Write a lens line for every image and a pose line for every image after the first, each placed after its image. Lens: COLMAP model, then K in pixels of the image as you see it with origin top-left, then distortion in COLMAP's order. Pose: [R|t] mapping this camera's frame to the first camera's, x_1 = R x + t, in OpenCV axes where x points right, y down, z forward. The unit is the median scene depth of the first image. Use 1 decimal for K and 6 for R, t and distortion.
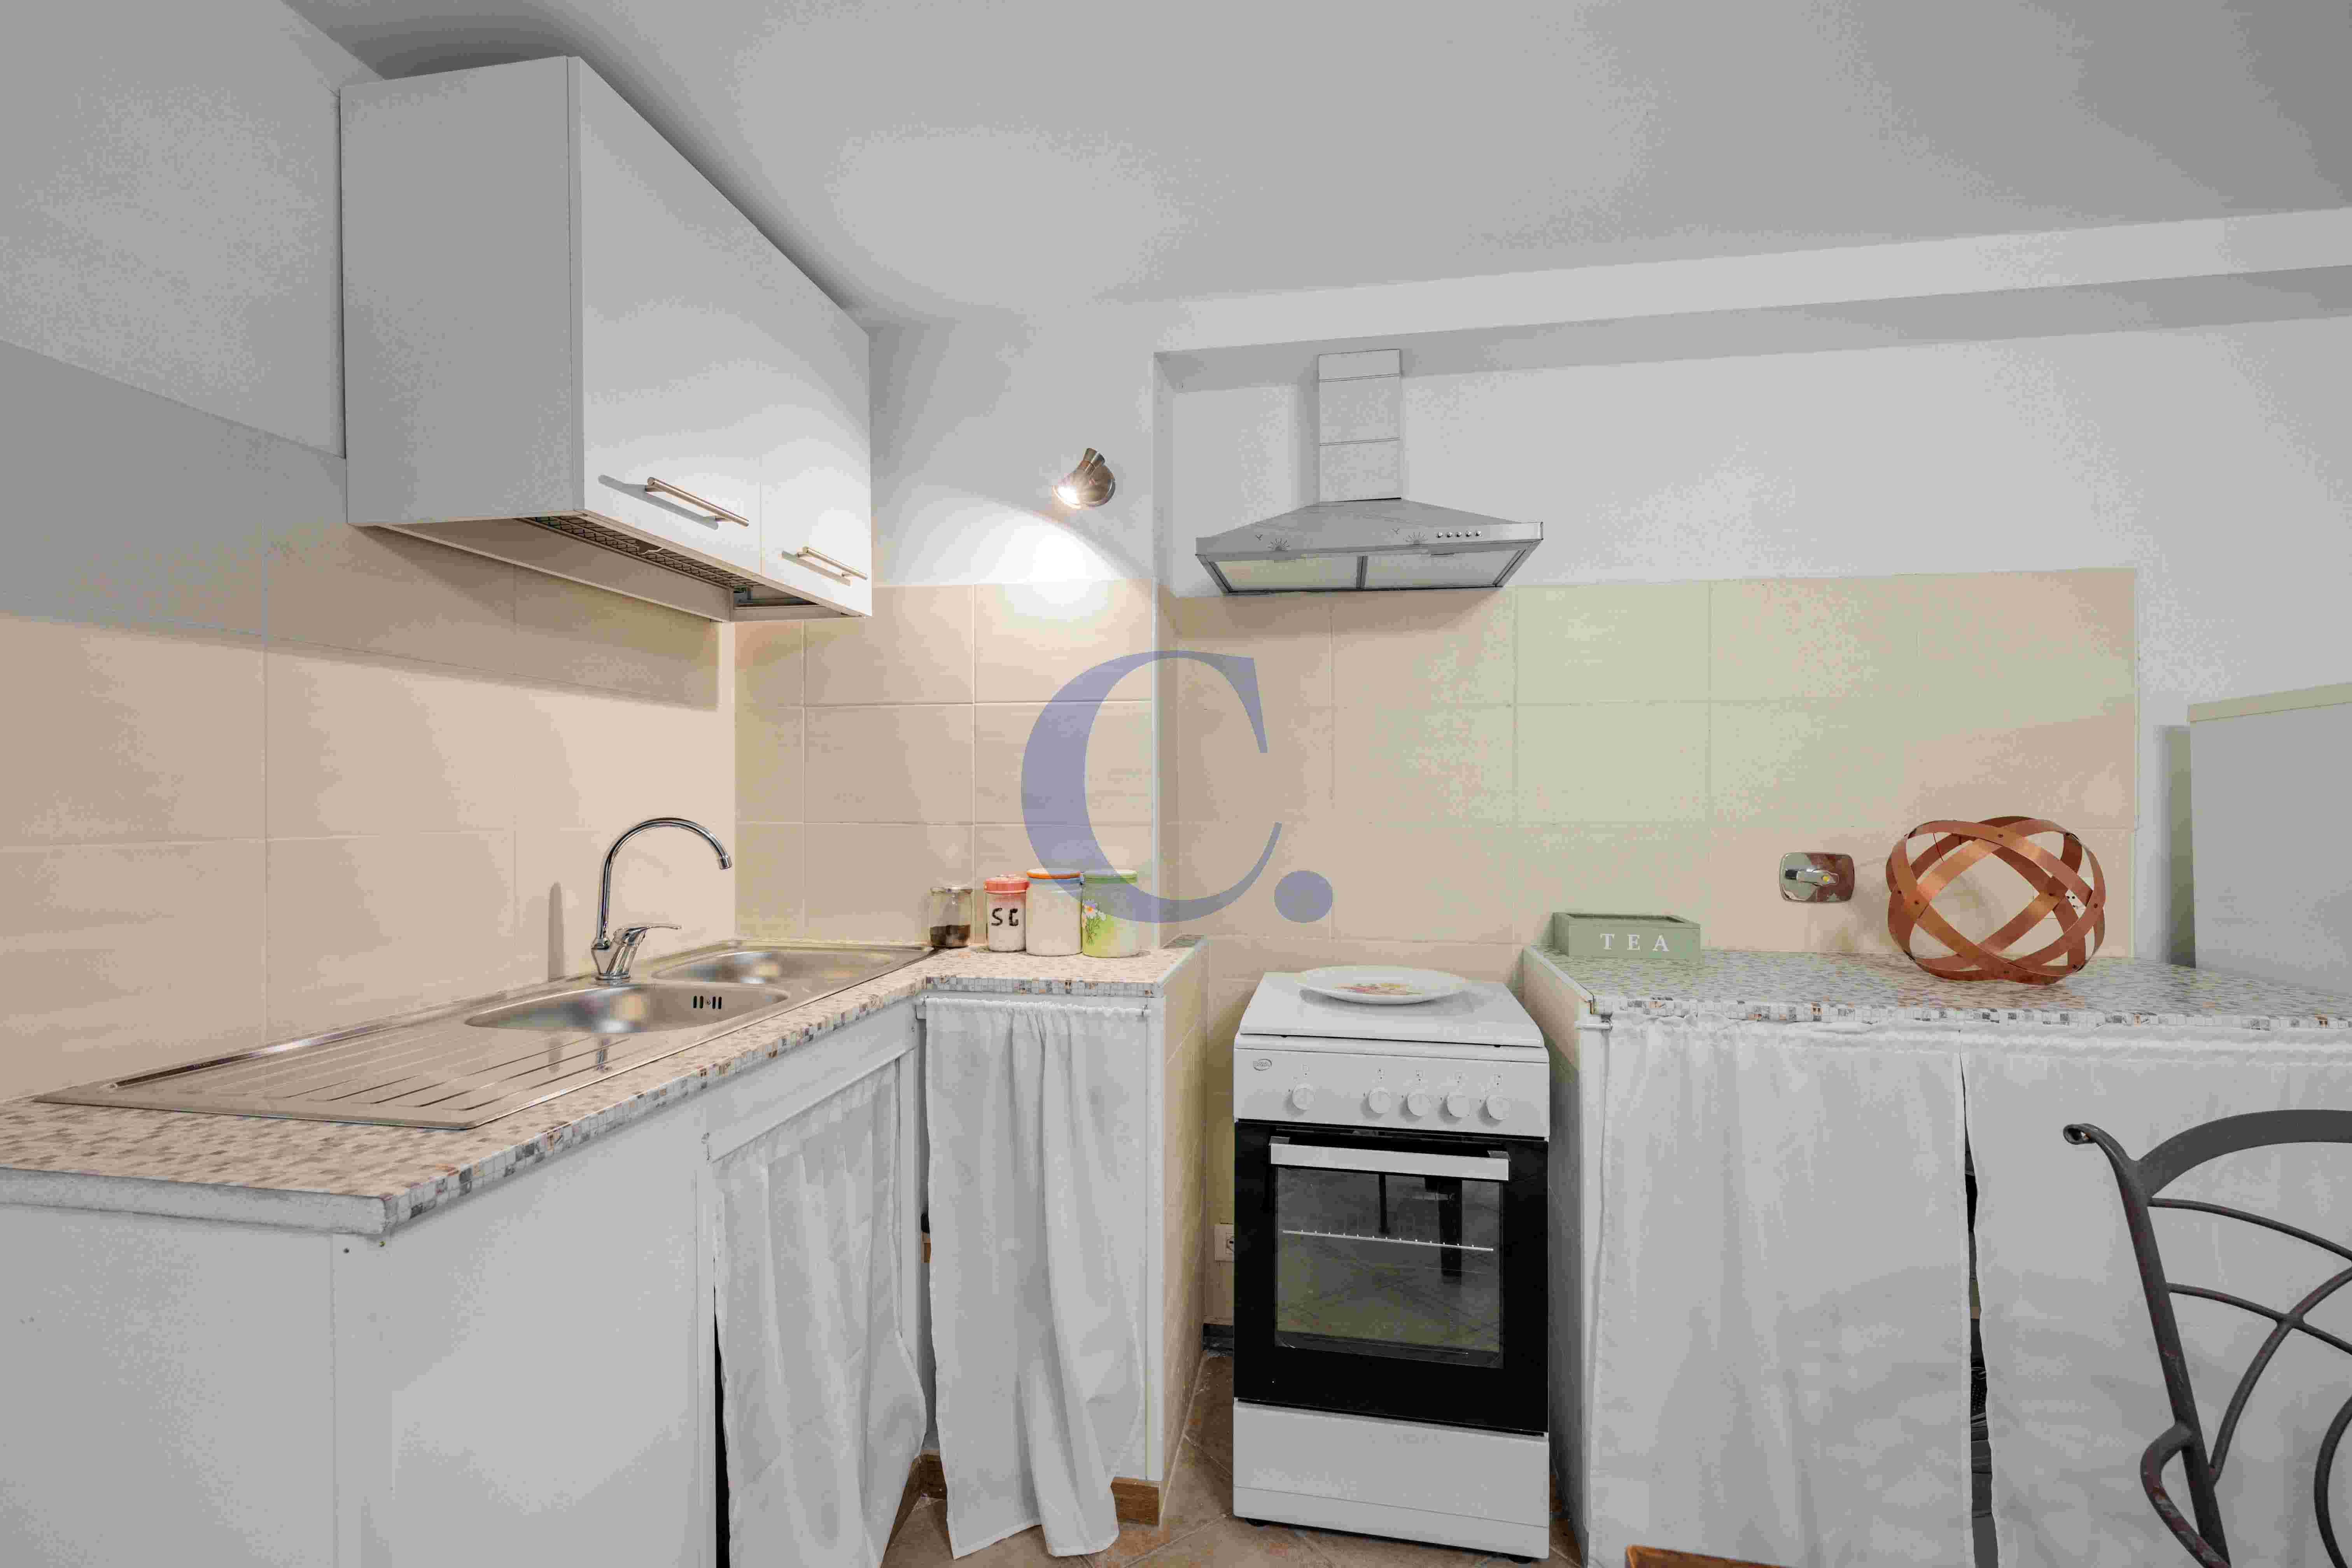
lens RADIAL K [[1032.0, 0, 1178.7], [0, 1032.0, 785.2], [0, 0, 1]] dist [0.014709, 0.000045]
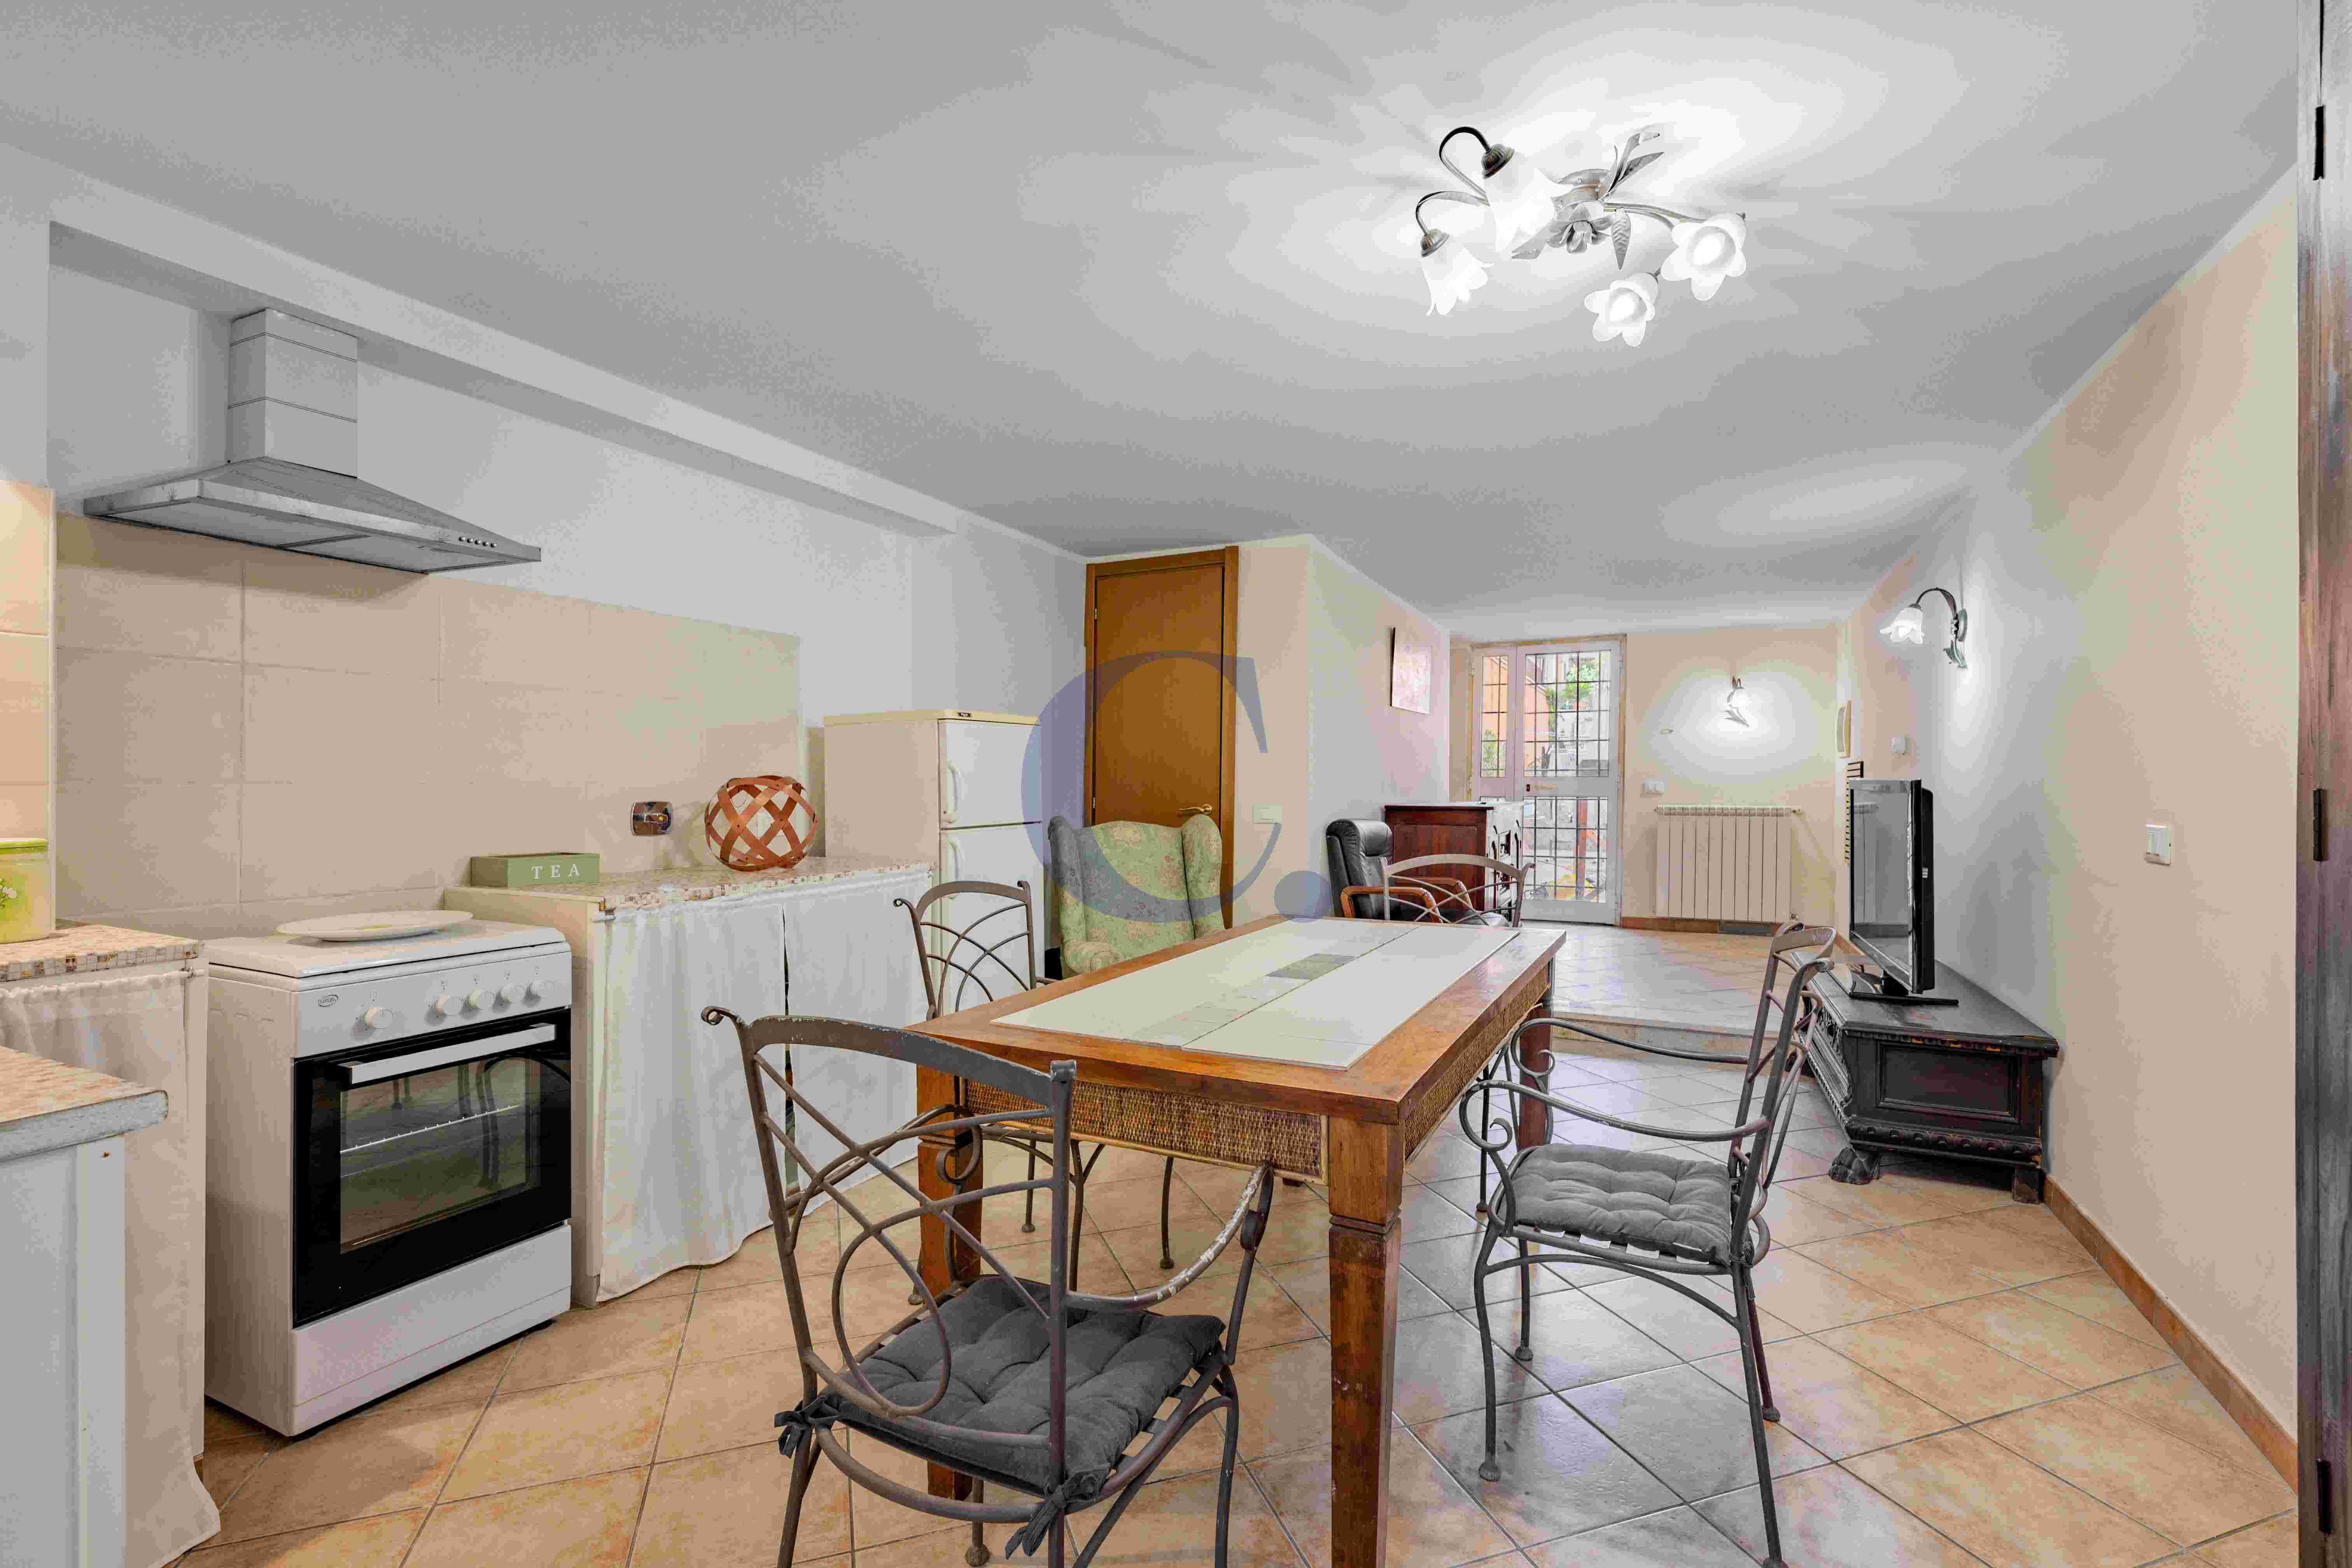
lens RADIAL K [[1014.3, 0, 1186.7], [0, 1014.3, 760.4], [0, 0, 1]] dist [0.000079, 0.000055]
pose [[0.275962, 0.017548, 0.961008, -0.678495], [-0.010891, 0.999826, -0.015129, 0.026737], [-0.961107, -0.006291, 0.276105, -0.141462]]
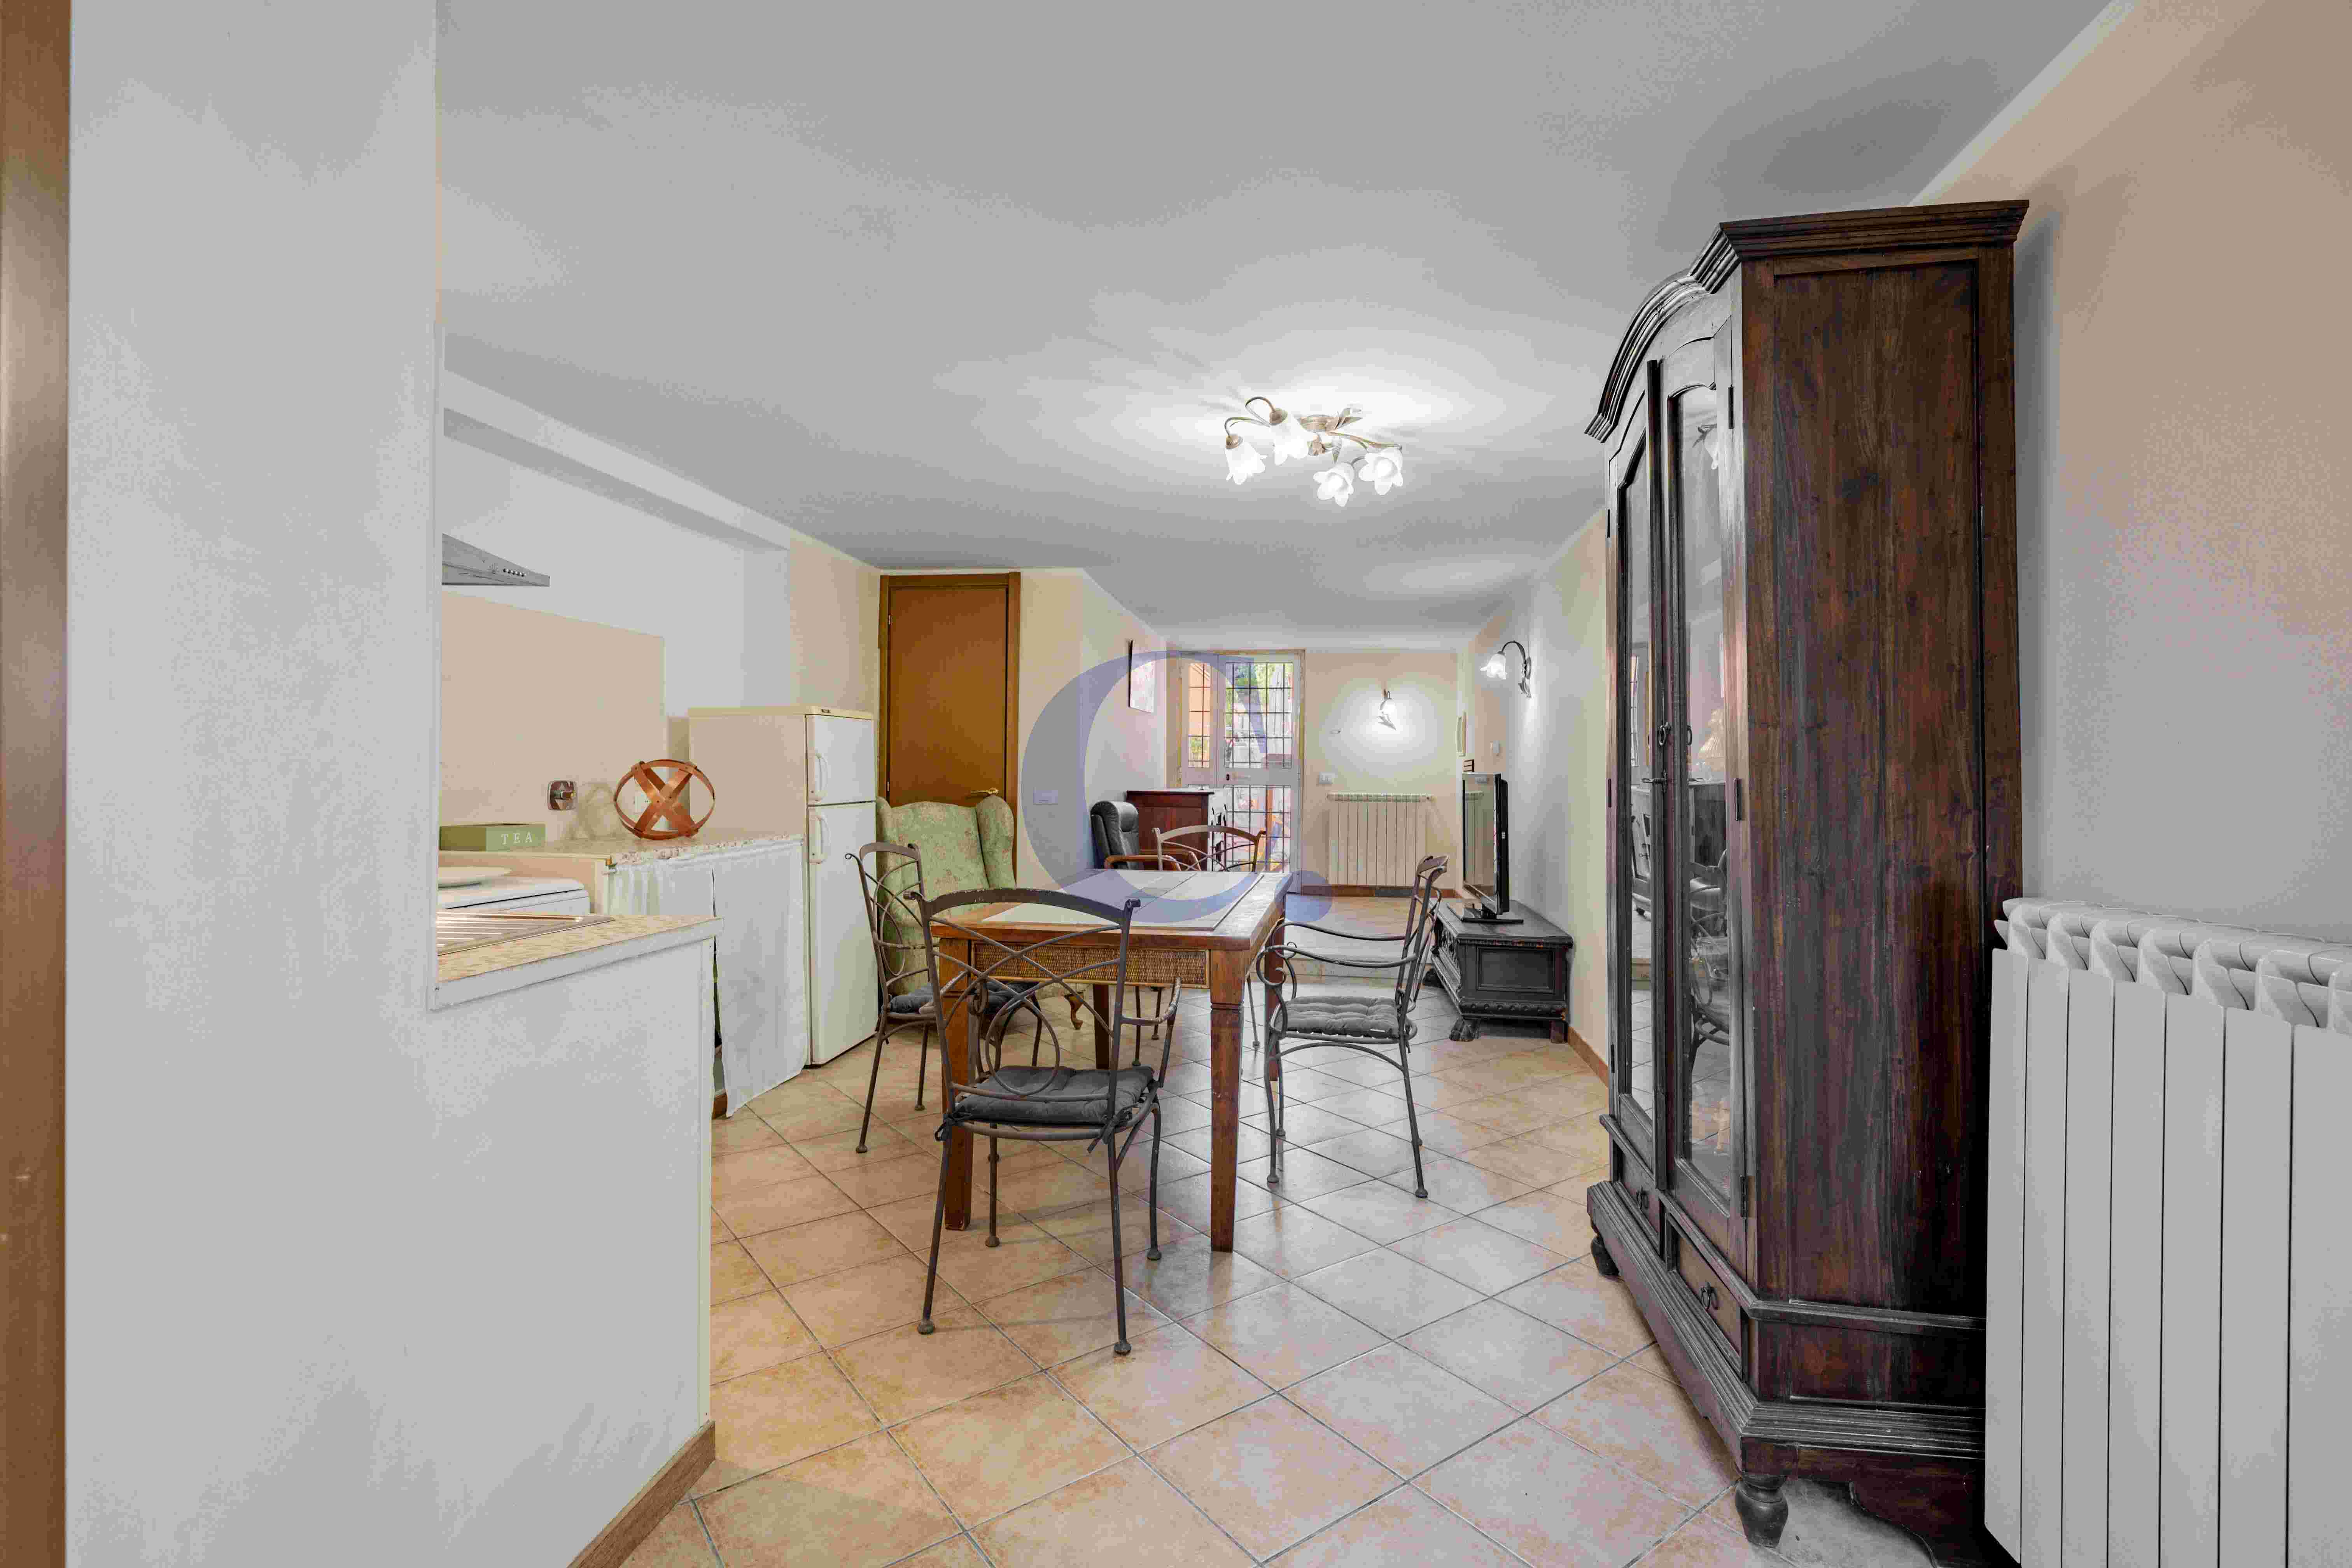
lens RADIAL K [[1083.3, 0, 1175.9], [0, 1083.3, 646.5], [0, 0, 1]] dist [-0.000094, -0.000034]
pose [[-0.033495, 0.111594, 0.993189, -1.479215], [-0.023988, 0.993371, -0.112424, 0.028385], [-0.999151, -0.027590, -0.030596, 0.073471]]
